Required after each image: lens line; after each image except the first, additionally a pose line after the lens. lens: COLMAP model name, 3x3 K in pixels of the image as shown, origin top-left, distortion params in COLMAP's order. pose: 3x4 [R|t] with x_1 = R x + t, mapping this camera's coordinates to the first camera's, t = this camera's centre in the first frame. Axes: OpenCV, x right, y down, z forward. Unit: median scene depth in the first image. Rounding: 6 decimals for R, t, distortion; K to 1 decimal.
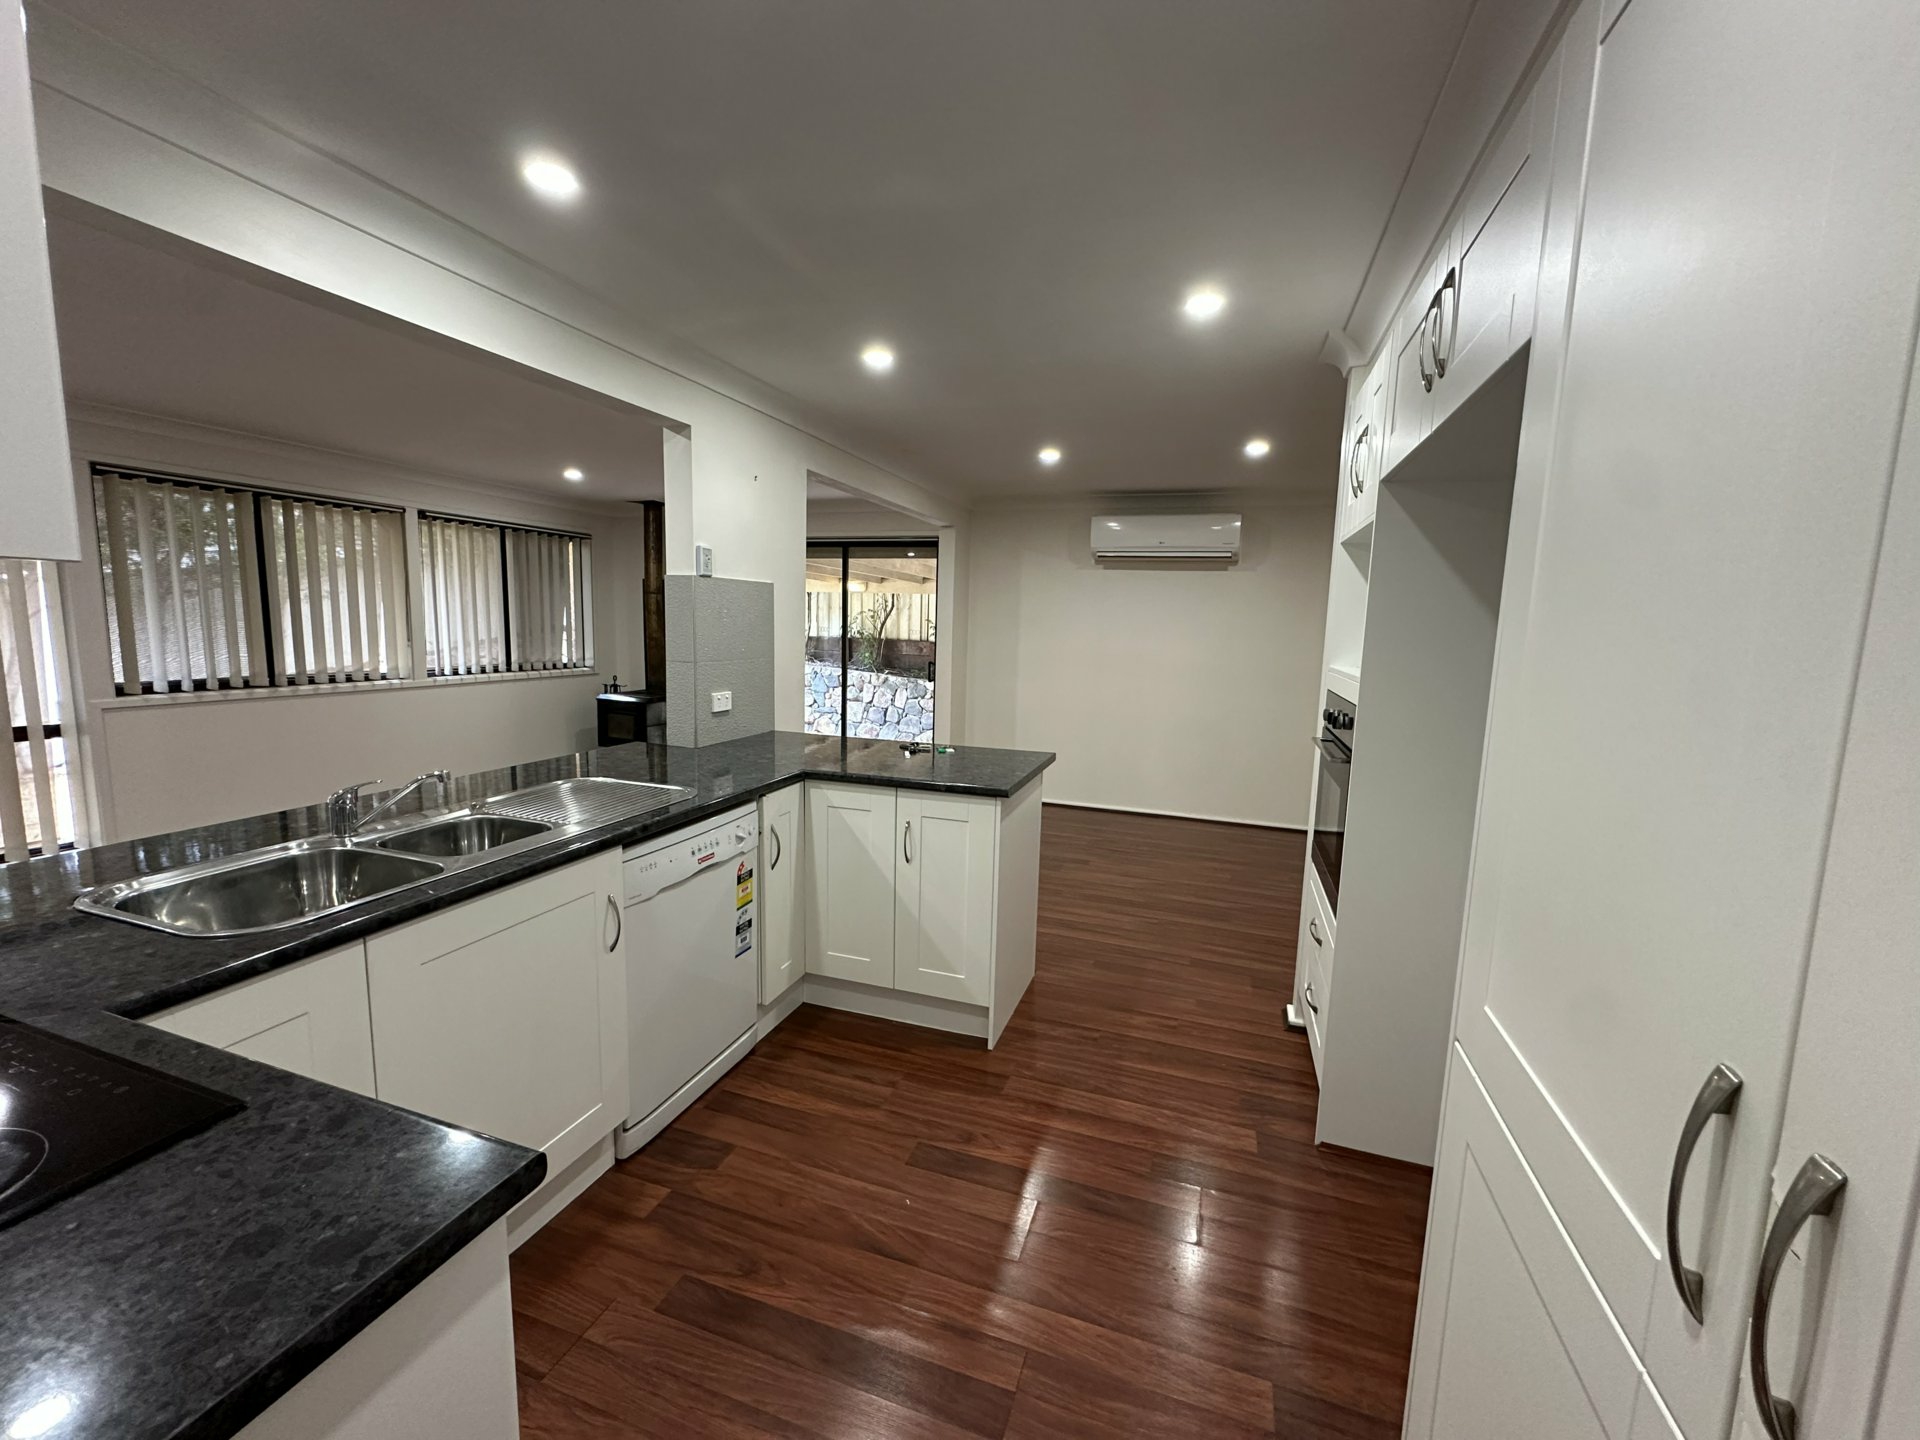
lens RADIAL K [[763.6, 0, 960.8], [0, 763.6, 714.2], [0, 0, 1]] dist [-0.001529, 0.000073]
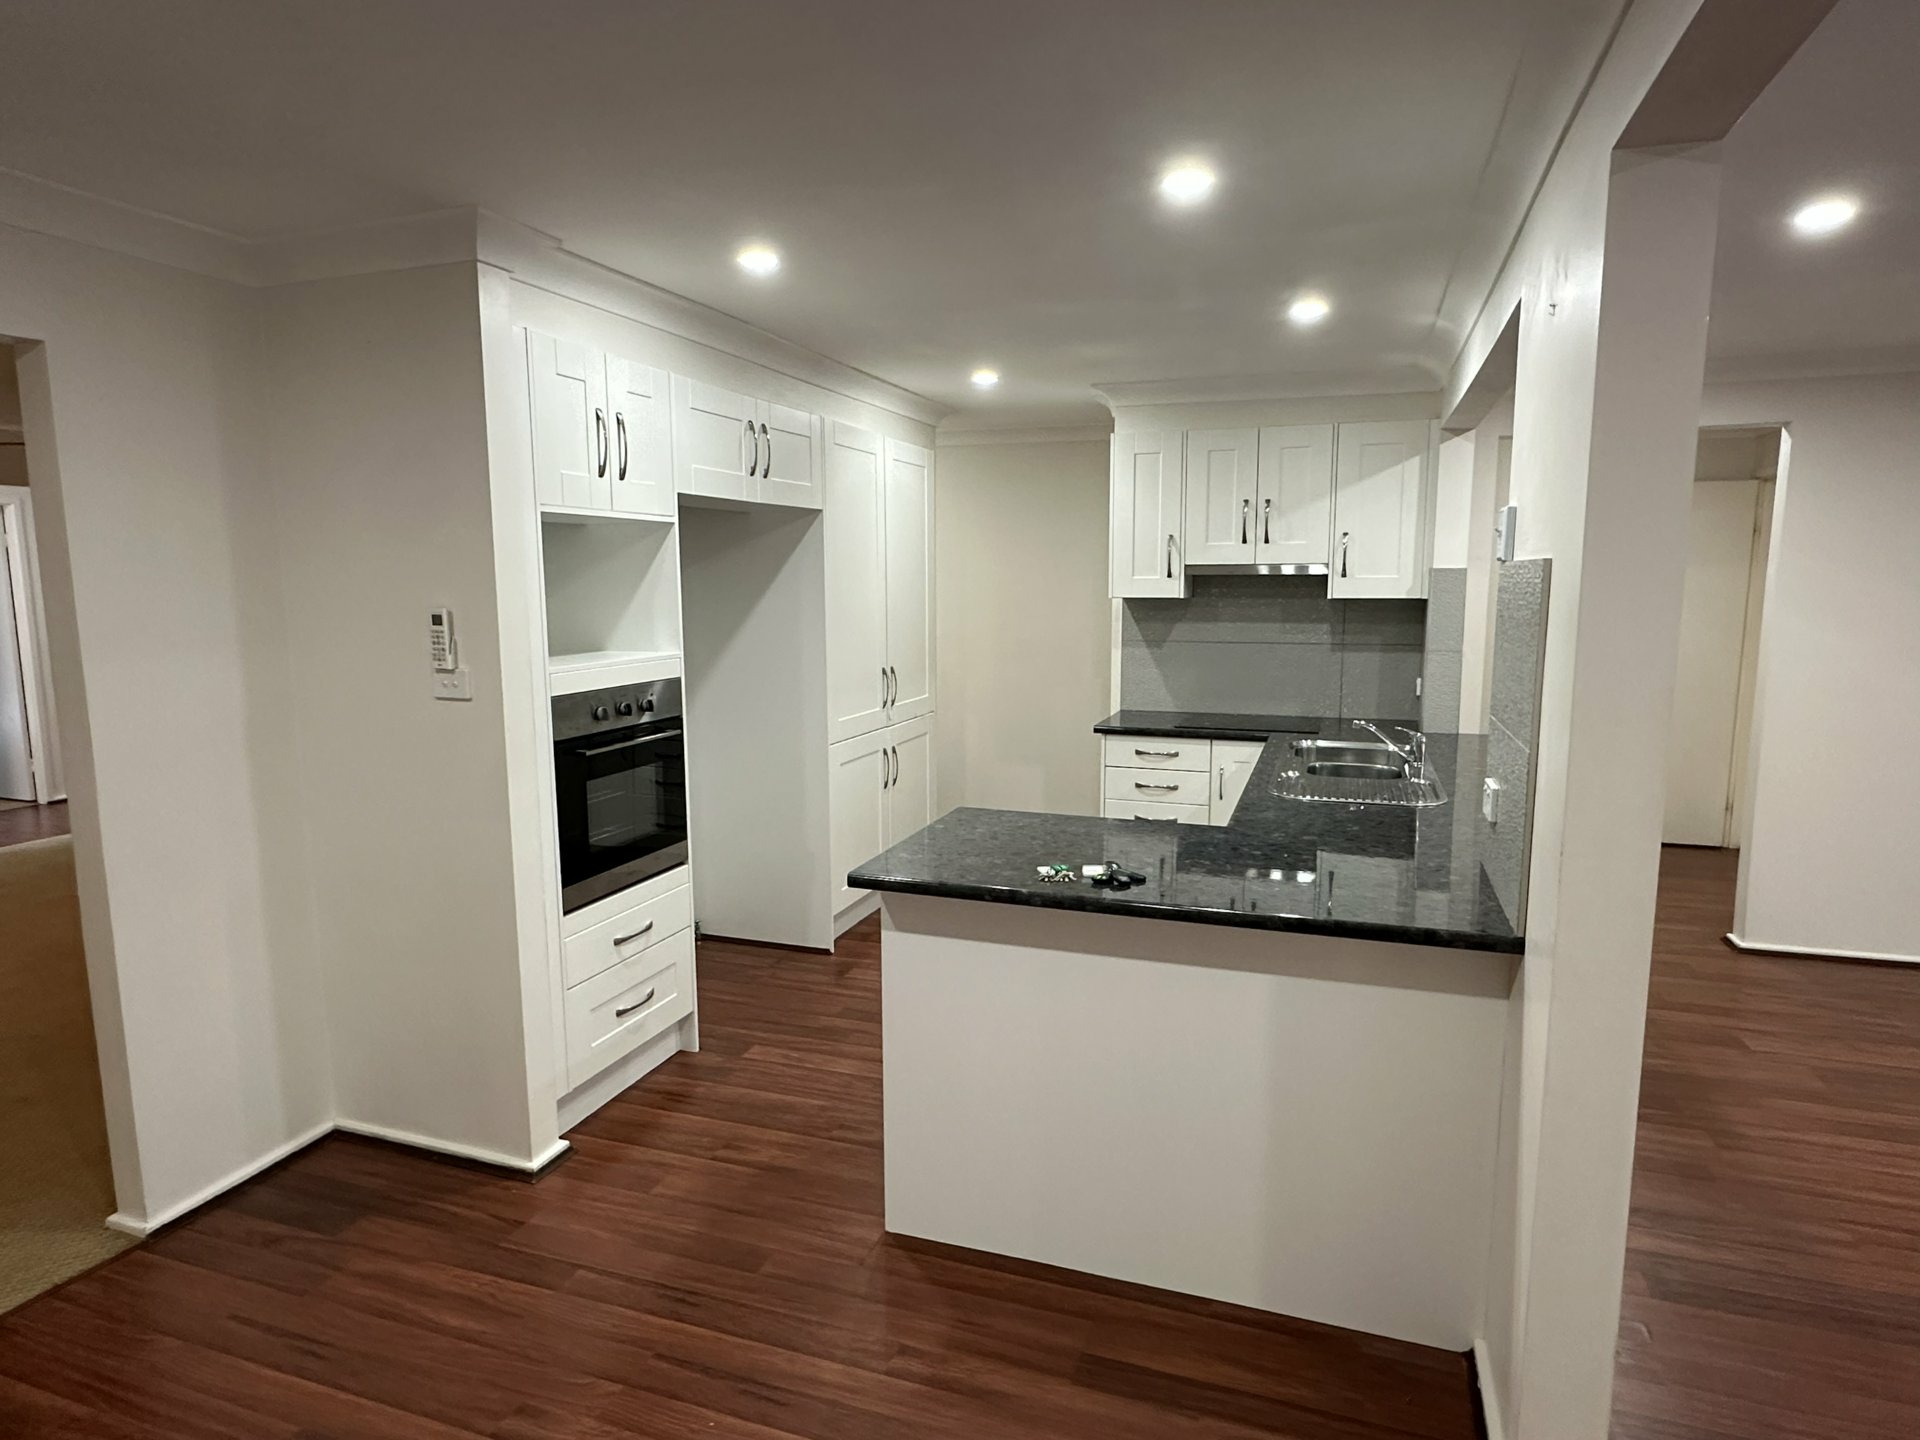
lens RADIAL K [[1094.6, 0, 957.5], [0, 1094.6, 724.0], [0, 0, 1]] dist [-0.002053, -0.001968]
pose [[-0.999613, -0.025268, 0.011633, 0.026570], [-0.021494, 0.967057, 0.253650, -0.164999], [-0.017659, 0.253302, -0.967226, 1.144921]]
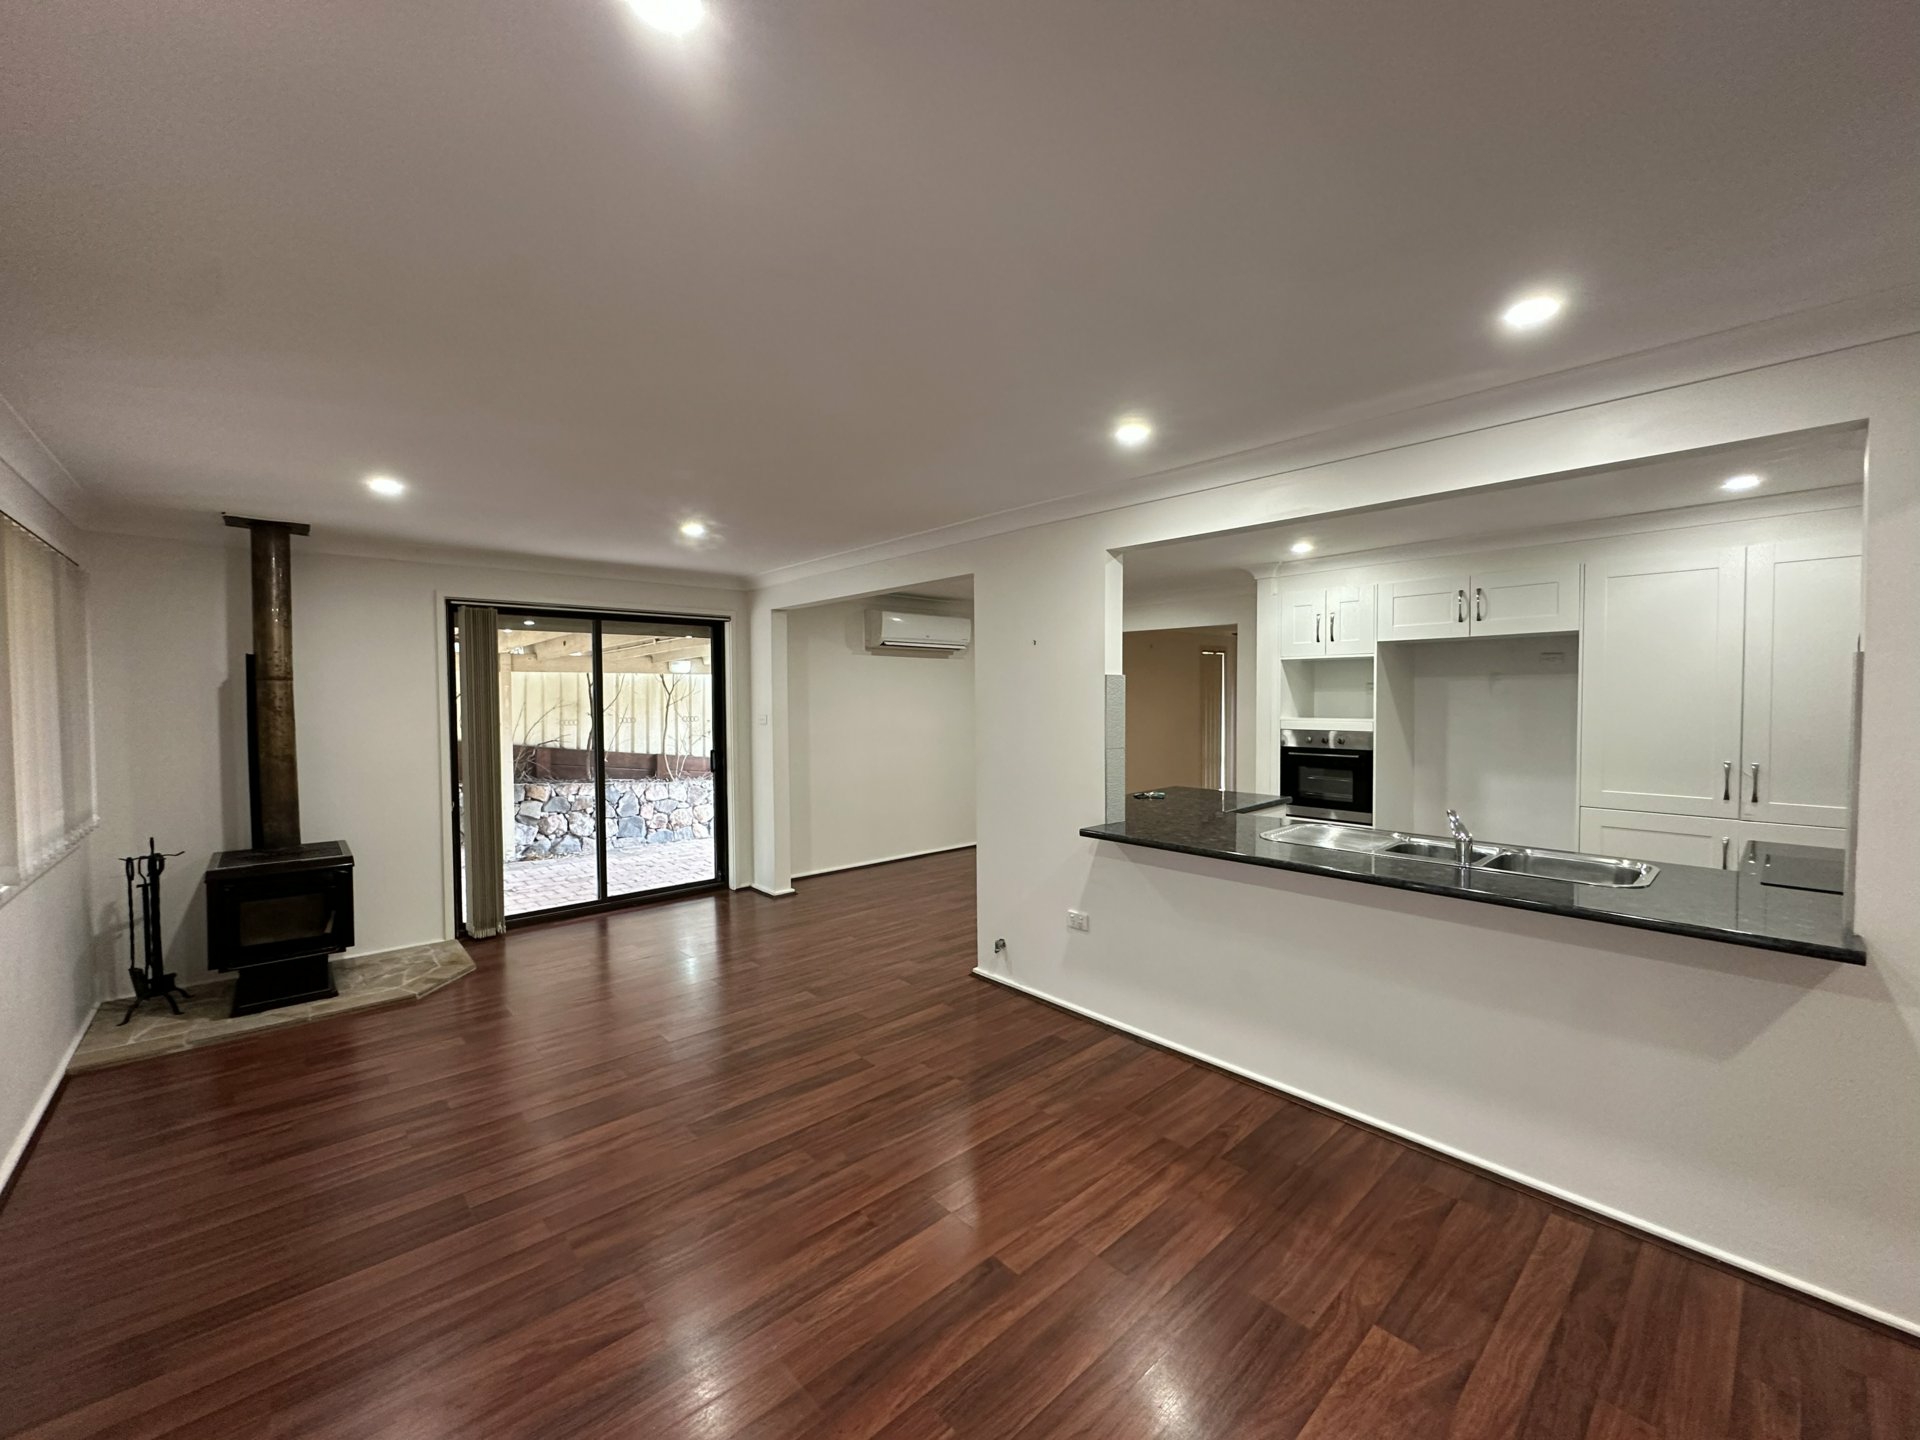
lens RADIAL K [[763.6, 0, 962.2], [0, 763.6, 718.7], [0, 0, 1]] dist [-0.001529, 0.000073]
pose [[0.482547, -0.056966, 0.874016, -0.953538], [0.126729, 0.991923, -0.005317, -0.087370], [-0.866653, 0.113328, 0.485869, 0.403632]]
